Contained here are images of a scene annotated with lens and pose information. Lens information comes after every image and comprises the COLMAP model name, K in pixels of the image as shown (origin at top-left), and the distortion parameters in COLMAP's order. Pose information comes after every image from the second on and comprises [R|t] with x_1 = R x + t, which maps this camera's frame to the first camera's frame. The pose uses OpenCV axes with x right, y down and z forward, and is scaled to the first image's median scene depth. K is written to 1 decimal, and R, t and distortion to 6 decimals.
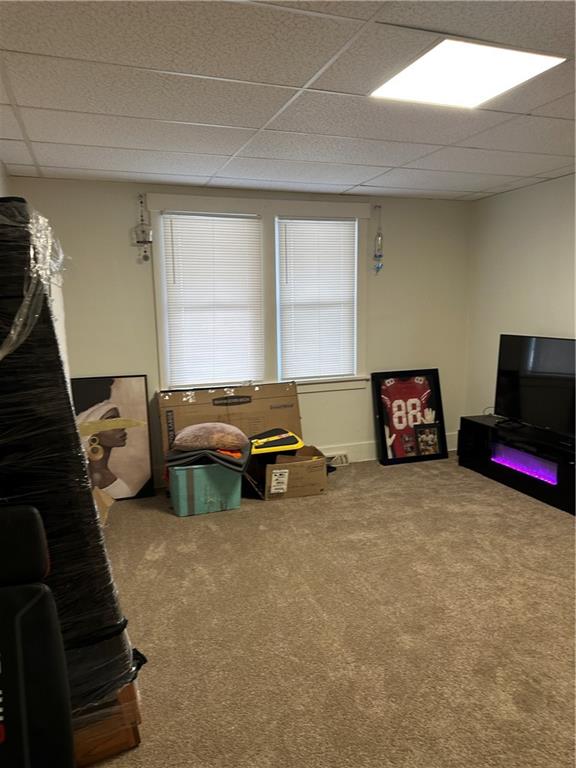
lens RADIAL K [[544.6, 0, 285.9], [0, 544.6, 386.2], [0, 0, 1]] dist [0.049018, -0.058474]
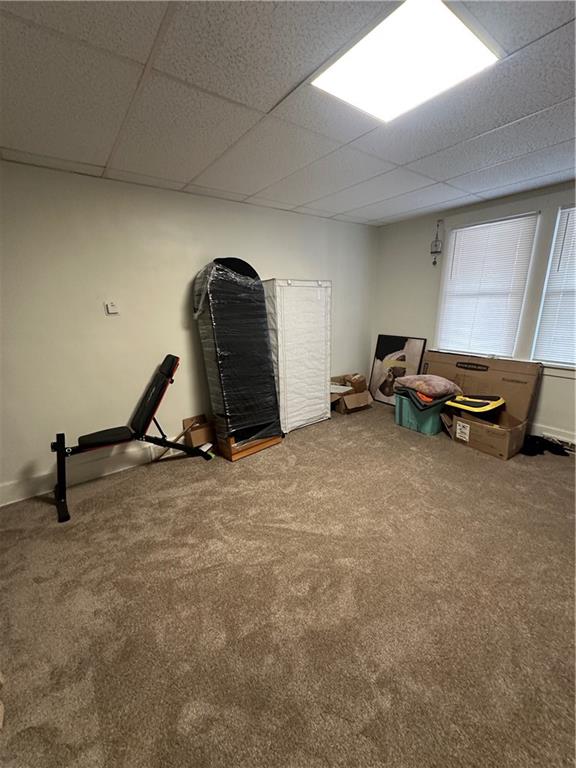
lens RADIAL K [[307.6, 0, 286.6], [0, 307.6, 383.5], [0, 0, 1]] dist [-0.002765, 0.000493]
pose [[0.286948, 0.260442, -0.921863, 0.507125], [-0.126635, 0.964200, 0.232985, -0.054515], [0.949539, 0.049885, 0.309656, 0.350533]]
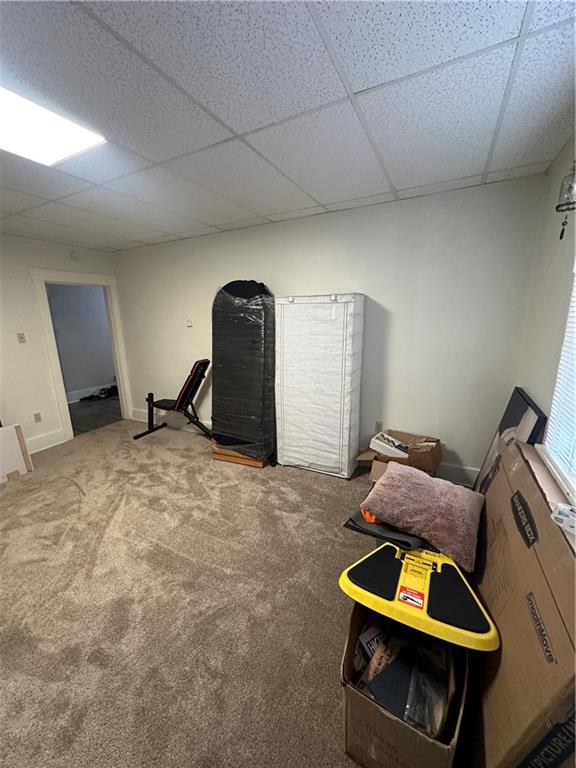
lens RADIAL K [[307.6, 0, 285.8], [0, 307.6, 379.6], [0, 0, 1]] dist [-0.002765, 0.000493]
pose [[-0.736077, 0.178850, -0.652843, 0.224709], [-0.064891, 0.941376, 0.331059, -0.174052], [0.673781, 0.286048, -0.681319, 1.062787]]
